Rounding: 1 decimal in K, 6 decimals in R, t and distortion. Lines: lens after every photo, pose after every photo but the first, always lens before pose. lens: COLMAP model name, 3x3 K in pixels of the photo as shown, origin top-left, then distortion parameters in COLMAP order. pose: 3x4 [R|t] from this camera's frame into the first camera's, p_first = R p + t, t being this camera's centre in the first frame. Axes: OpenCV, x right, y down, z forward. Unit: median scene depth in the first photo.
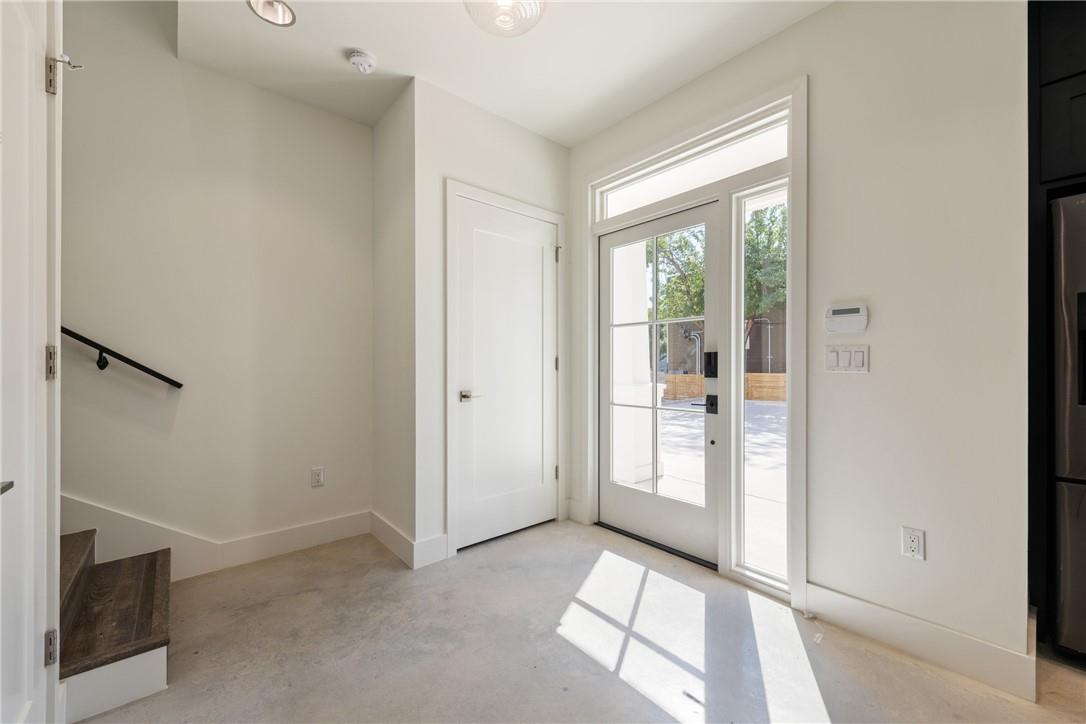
lens RADIAL K [[427.0, 0, 540.8], [0, 427.0, 363.2], [0, 0, 1]] dist [0.000935, -0.000183]
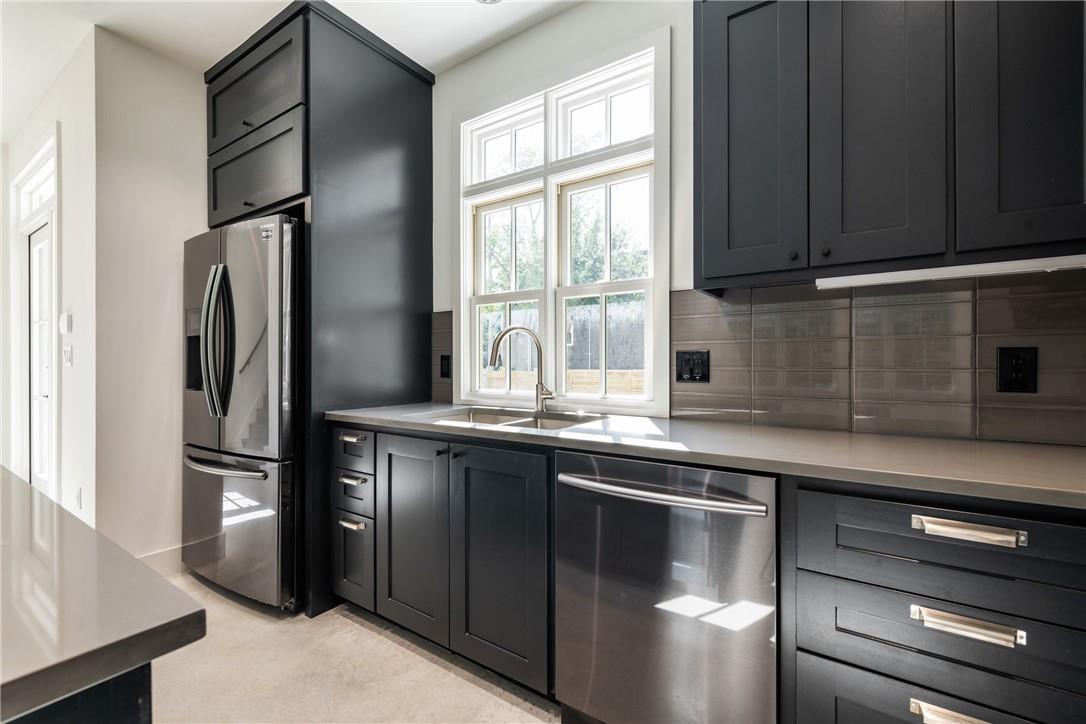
lens RADIAL K [[471.8, 0, 543.0], [0, 471.8, 362.0], [0, 0, 1]] dist [0.000625, -0.000193]
pose [[0.965046, -0.000496, 0.262079, 1.328121], [-0.001137, 0.999981, 0.006080, -0.003442], [-0.262077, -0.006166, 0.965027, -0.538539]]
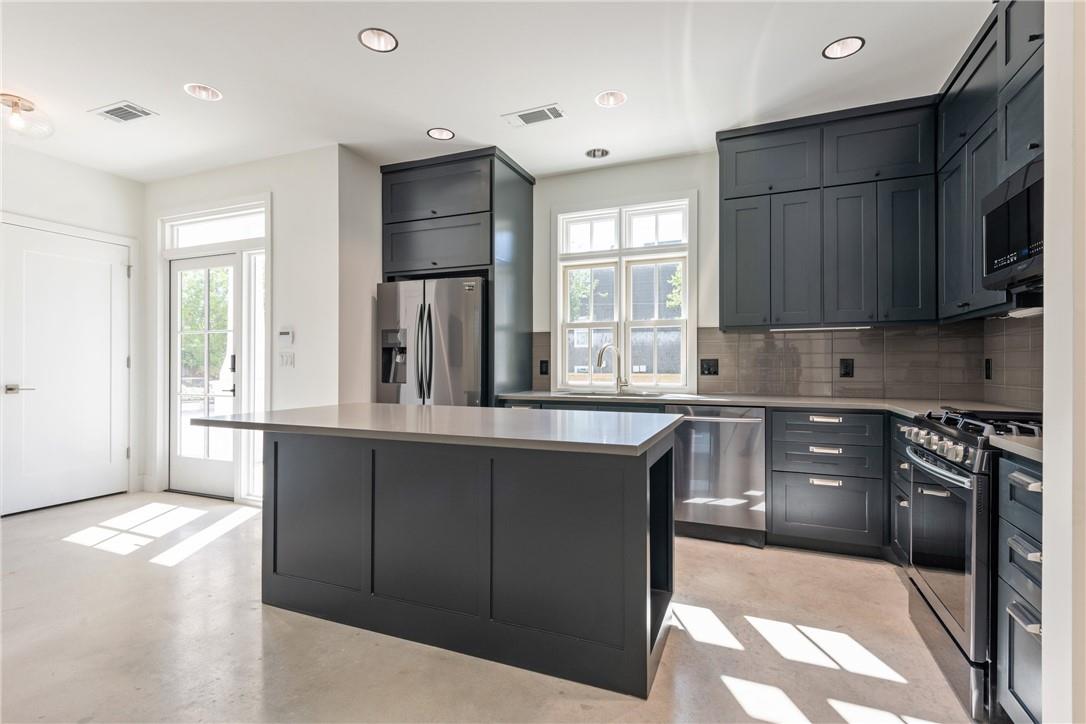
lens RADIAL K [[515.8, 0, 546.4], [0, 515.8, 364.7], [0, 0, 1]] dist [0.001568, 0.000678]
pose [[0.893323, 0.001755, 0.449413, 0.570510], [-0.003838, 0.999986, 0.003724, -0.003451], [-0.449400, -0.005052, 0.893316, -1.087926]]
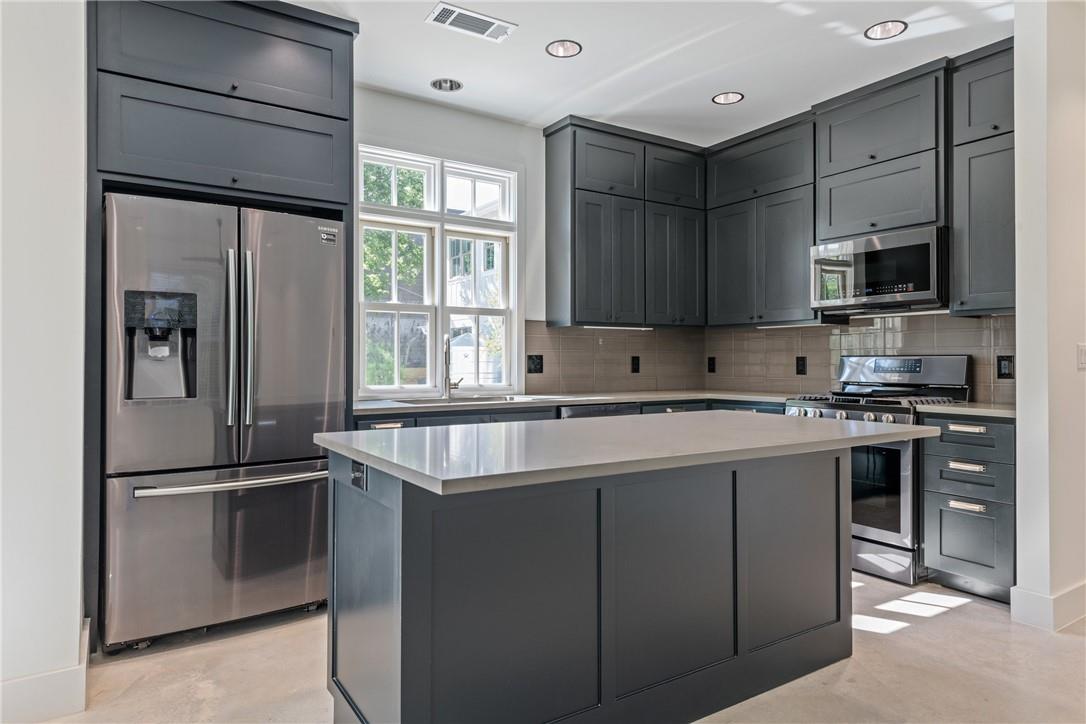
lens RADIAL K [[665.1, 0, 539.3], [0, 665.1, 358.2], [0, 0, 1]] dist [0.024277, -0.000920]
pose [[0.125490, 0.006990, 0.992070, -0.129617], [-0.004734, 0.999968, -0.006447, 0.002882], [-0.992084, -0.003887, 0.125519, -0.113543]]
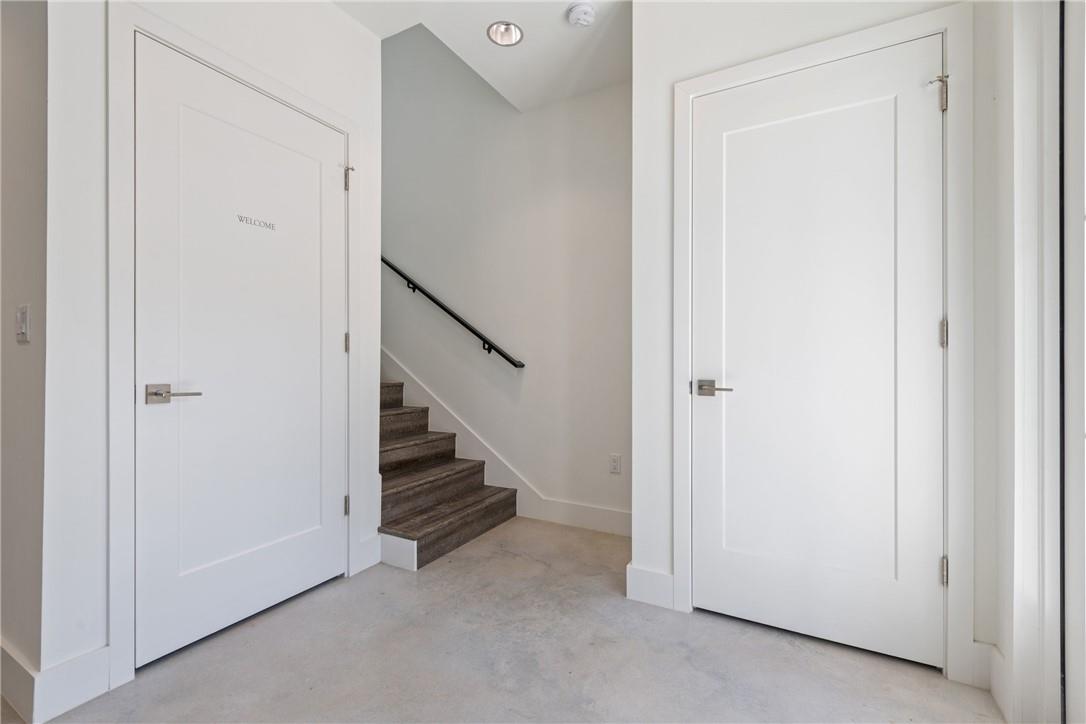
lens RADIAL K [[463.6, 0, 540.5], [0, 463.6, 359.2], [0, 0, 1]] dist [-0.000247, -0.000360]
pose [[0.338932, -0.003913, -0.940803, 0.469911], [0.008996, 0.999959, -0.000918, 0.033126], [0.940768, -0.008152, 0.338953, 0.554432]]
